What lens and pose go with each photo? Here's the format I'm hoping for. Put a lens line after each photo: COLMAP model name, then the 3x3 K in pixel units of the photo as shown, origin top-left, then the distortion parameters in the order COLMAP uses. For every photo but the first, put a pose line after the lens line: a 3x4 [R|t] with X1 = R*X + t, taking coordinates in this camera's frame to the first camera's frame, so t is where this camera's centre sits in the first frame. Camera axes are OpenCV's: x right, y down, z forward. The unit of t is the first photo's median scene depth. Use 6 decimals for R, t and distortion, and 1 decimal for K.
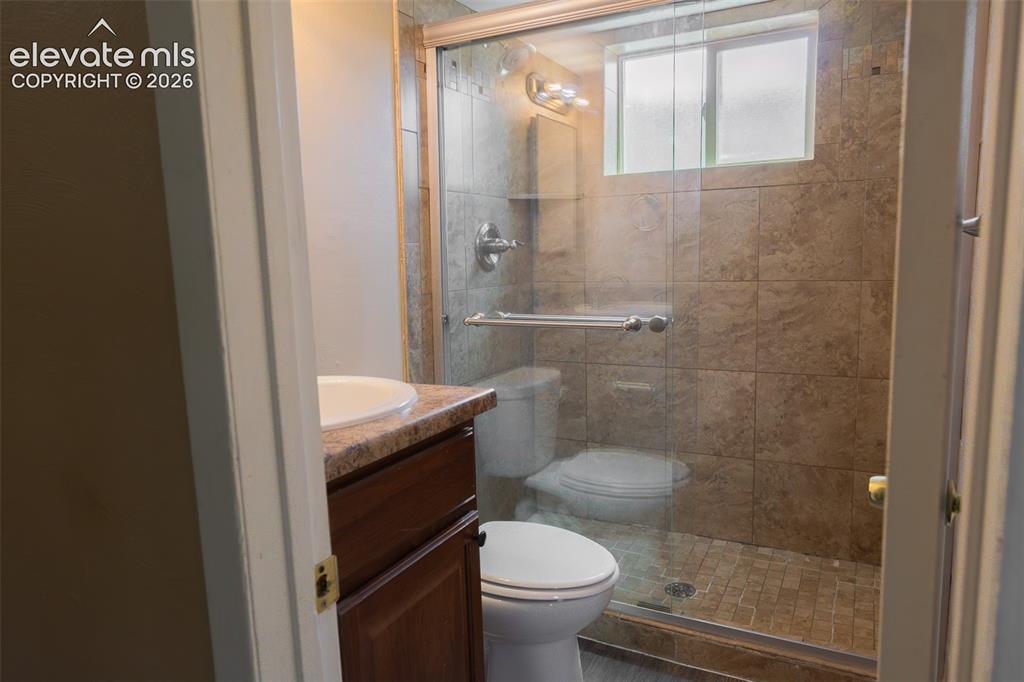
lens RADIAL K [[666.7, 0, 522.6], [0, 666.7, 338.9], [0, 0, 1]] dist [-0.000561, 0.004763]
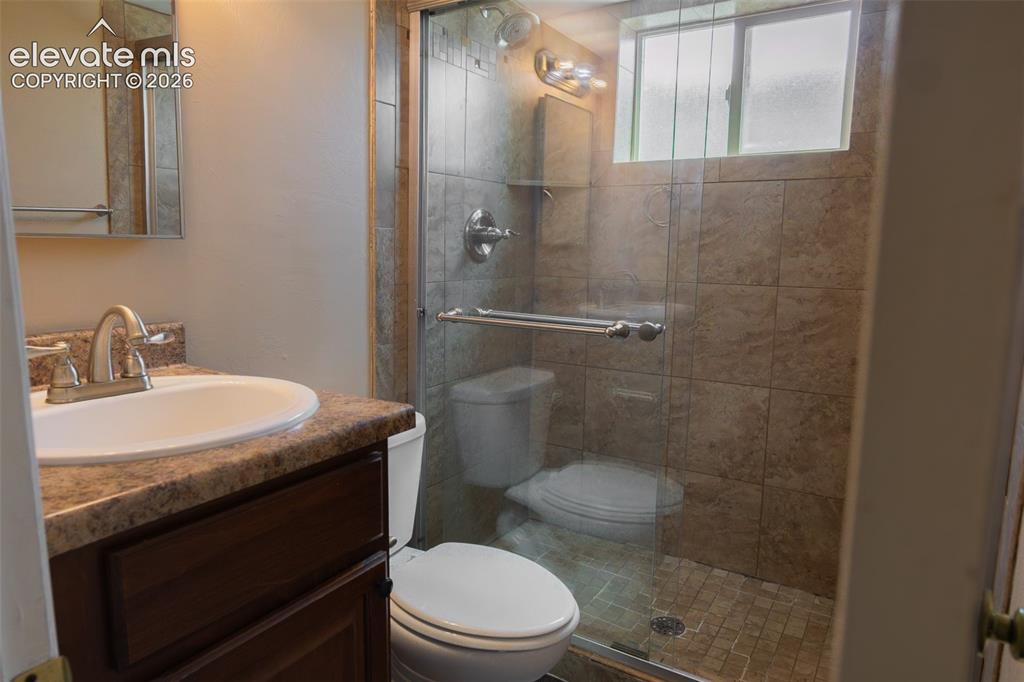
lens RADIAL K [[666.7, 0, 503.6], [0, 666.7, 339.1], [0, 0, 1]] dist [-0.000561, 0.004763]
pose [[0.996119, 0.050988, -0.071750, 0.057114], [-0.050039, 0.998635, 0.014966, -0.011679], [0.072415, -0.011318, 0.997310, 0.087123]]
